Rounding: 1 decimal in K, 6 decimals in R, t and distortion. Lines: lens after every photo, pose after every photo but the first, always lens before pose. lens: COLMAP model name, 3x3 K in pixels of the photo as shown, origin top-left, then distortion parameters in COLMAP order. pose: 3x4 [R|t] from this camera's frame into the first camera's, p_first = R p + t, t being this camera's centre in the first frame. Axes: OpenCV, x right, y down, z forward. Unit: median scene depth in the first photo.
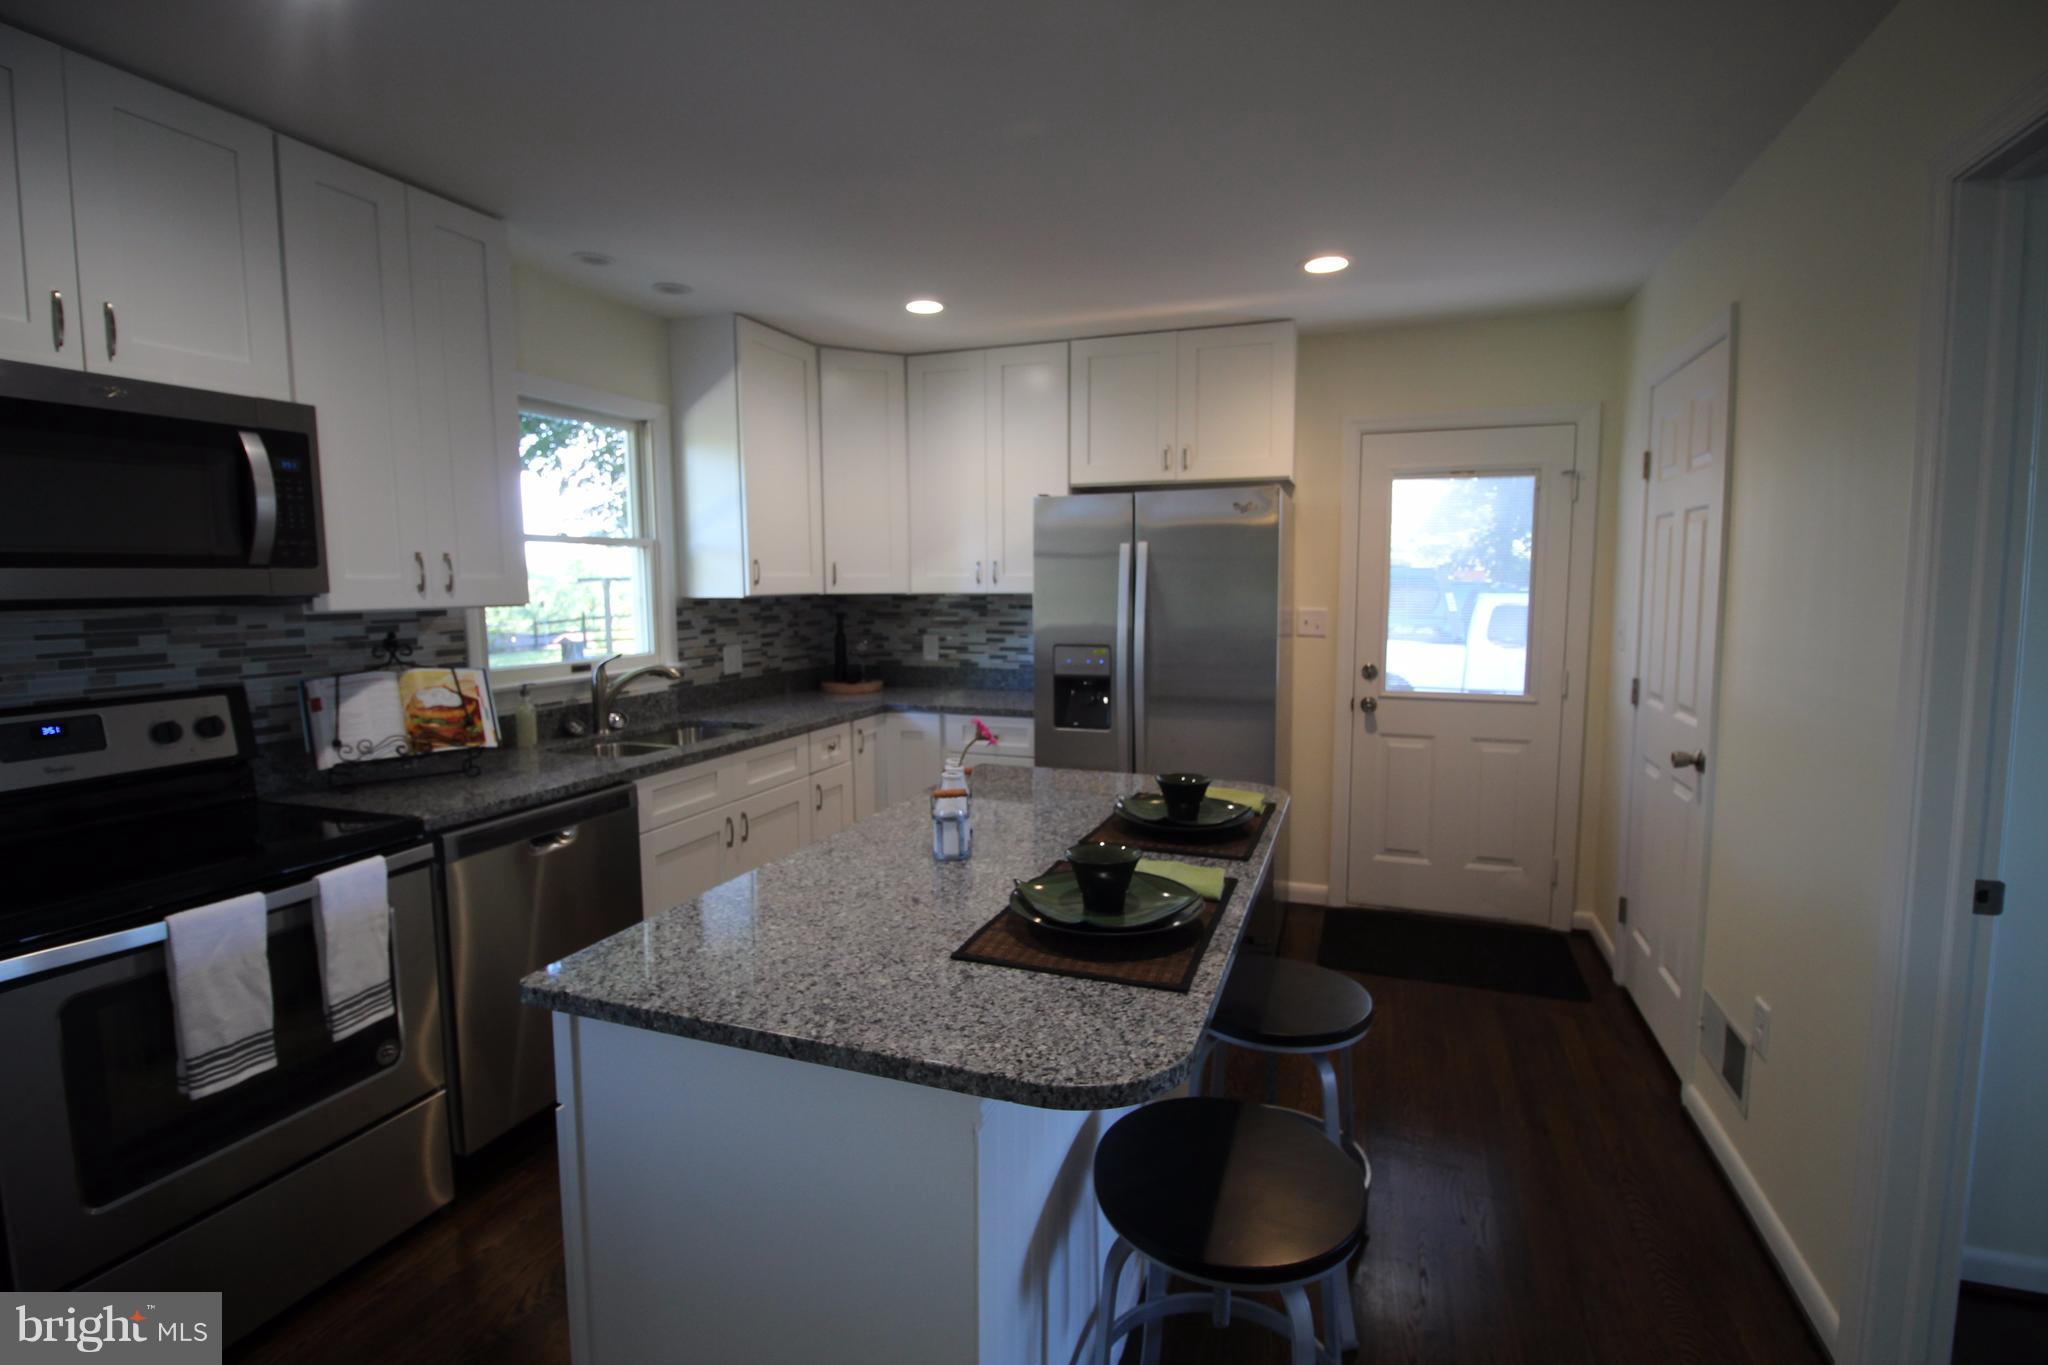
lens RADIAL K [[953.9, 0, 1027.5], [0, 953.9, 674.6], [0, 0, 1]] dist [0.001635, -0.014709]
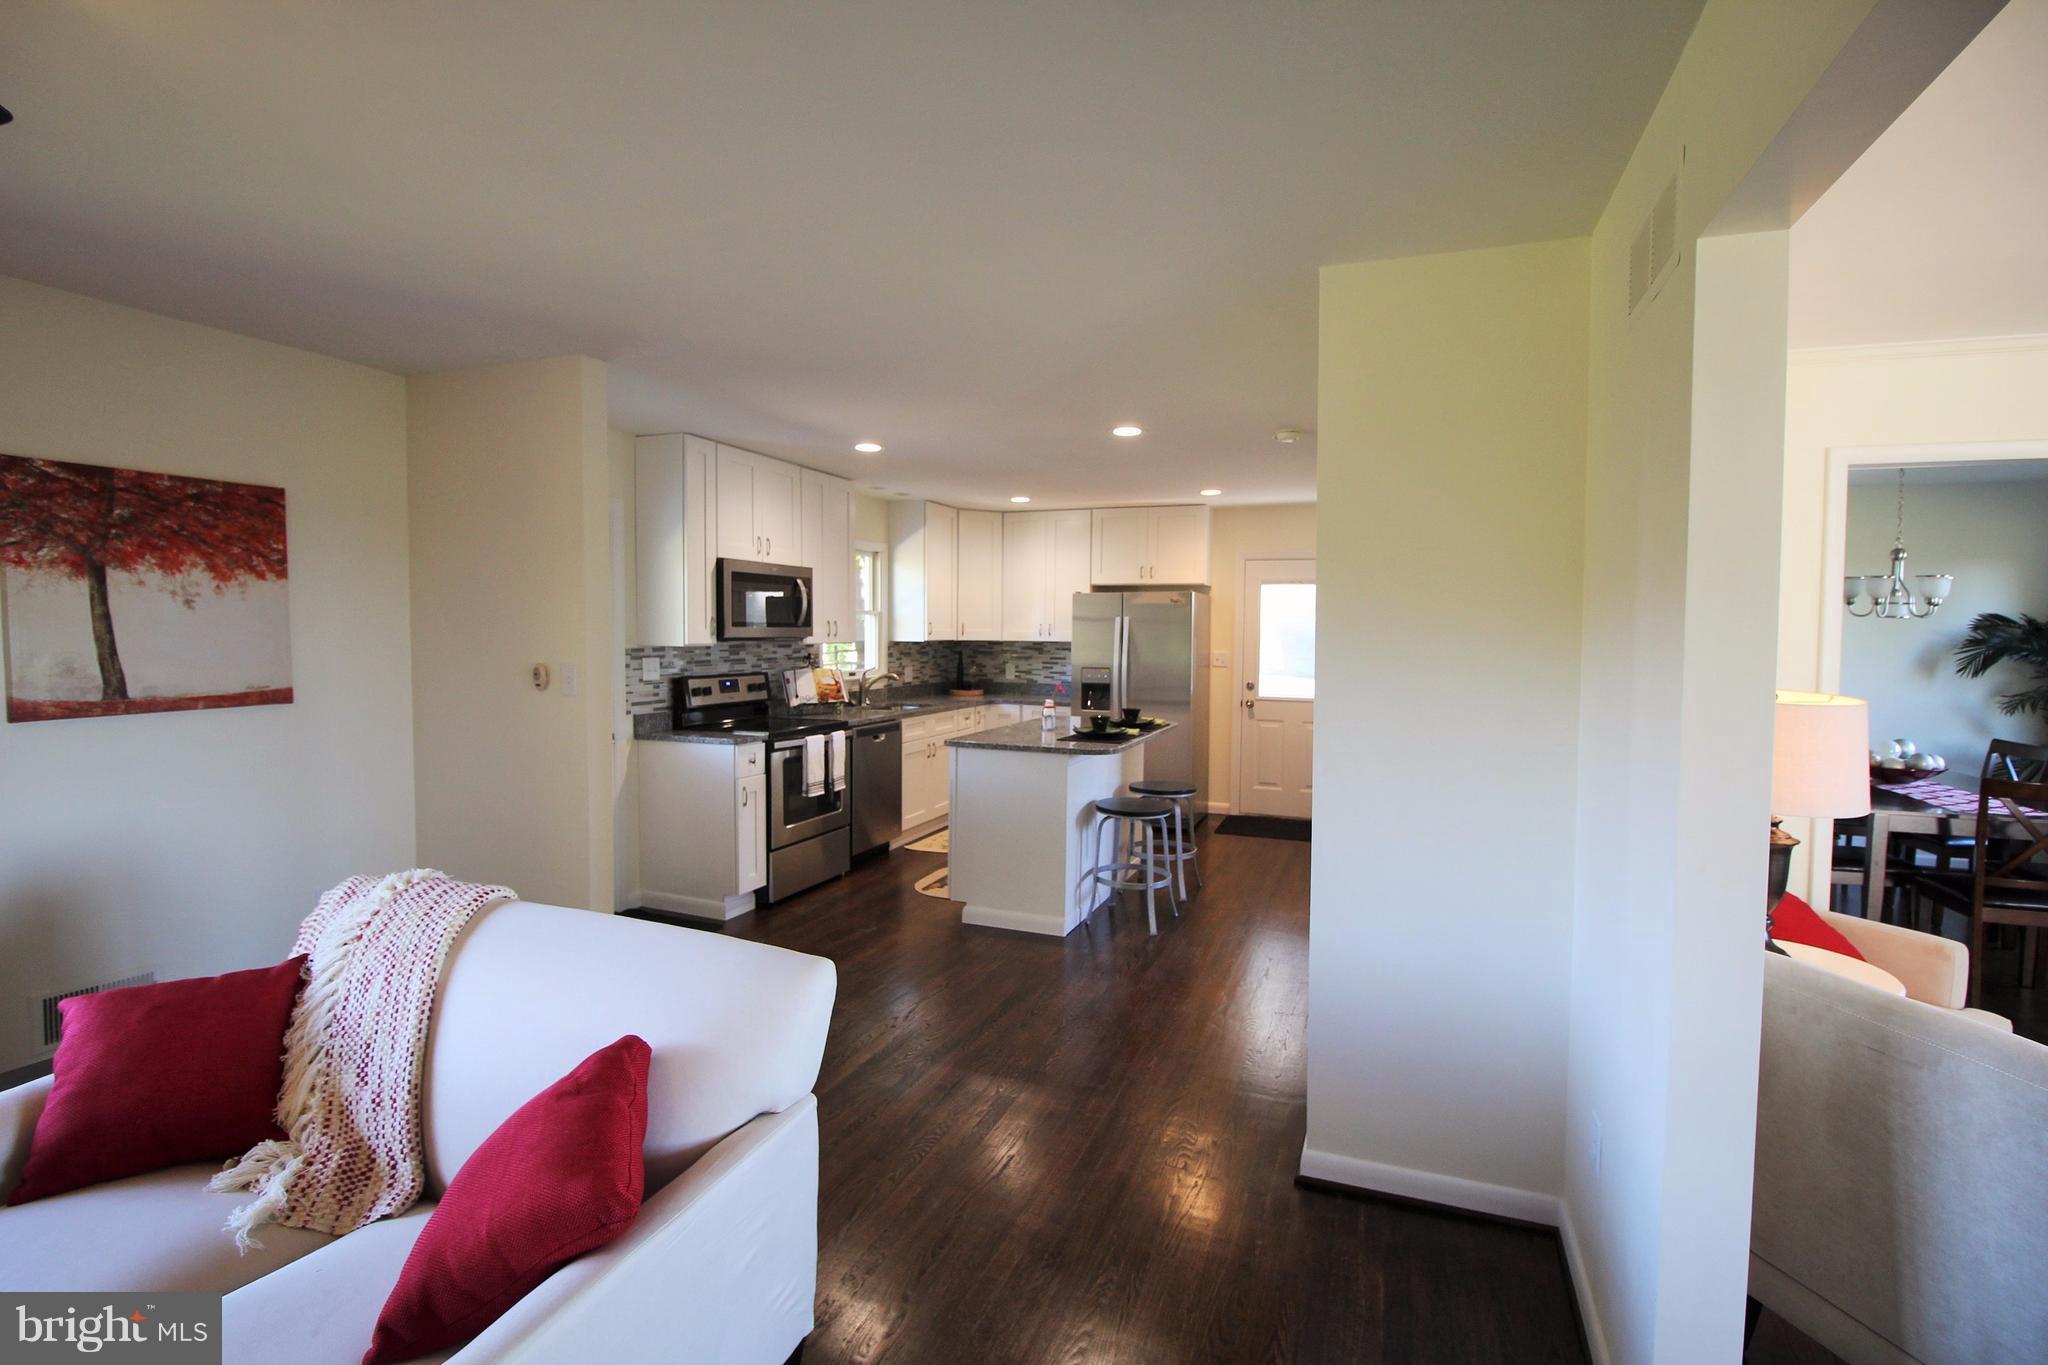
lens RADIAL K [[953.9, 0, 1027.5], [0, 953.9, 674.6], [0, 0, 1]] dist [0.001635, -0.014709]
pose [[0.999694, 0.015738, -0.019101, -0.050992], [-0.016713, 0.998508, -0.051991, 0.096405], [0.018254, 0.052295, 0.998465, -1.067468]]
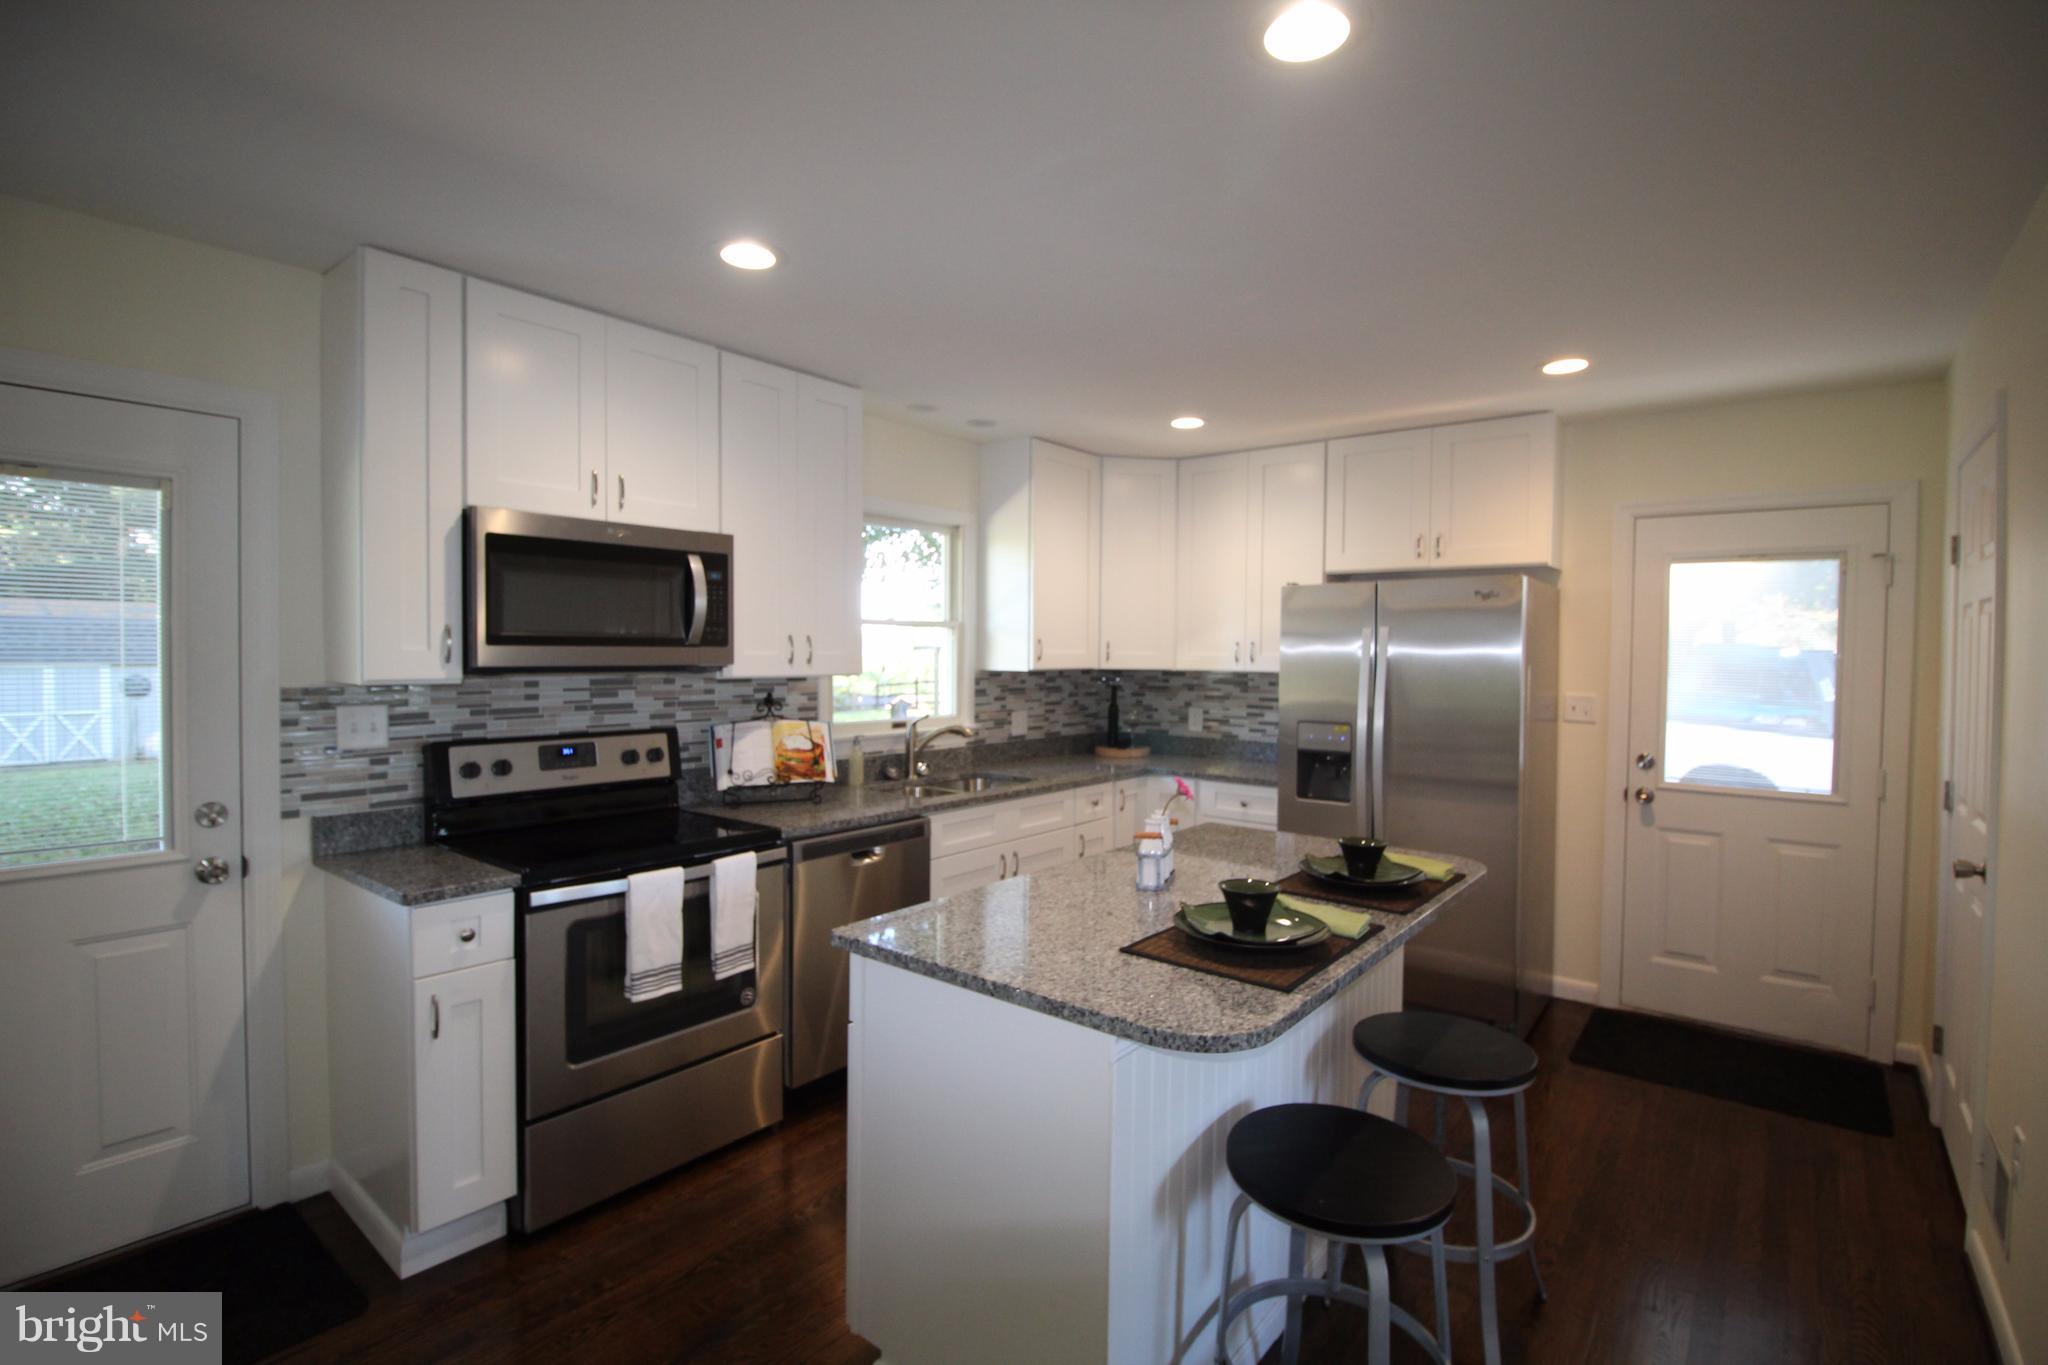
lens RADIAL K [[953.9, 0, 1027.5], [0, 953.9, 674.6], [0, 0, 1]] dist [0.001635, -0.014709]
pose [[0.948472, 0.022636, -0.316051, 0.085099], [-0.045905, 0.996738, -0.066372, 0.002441], [0.313518, 0.077460, 0.946418, -0.134703]]
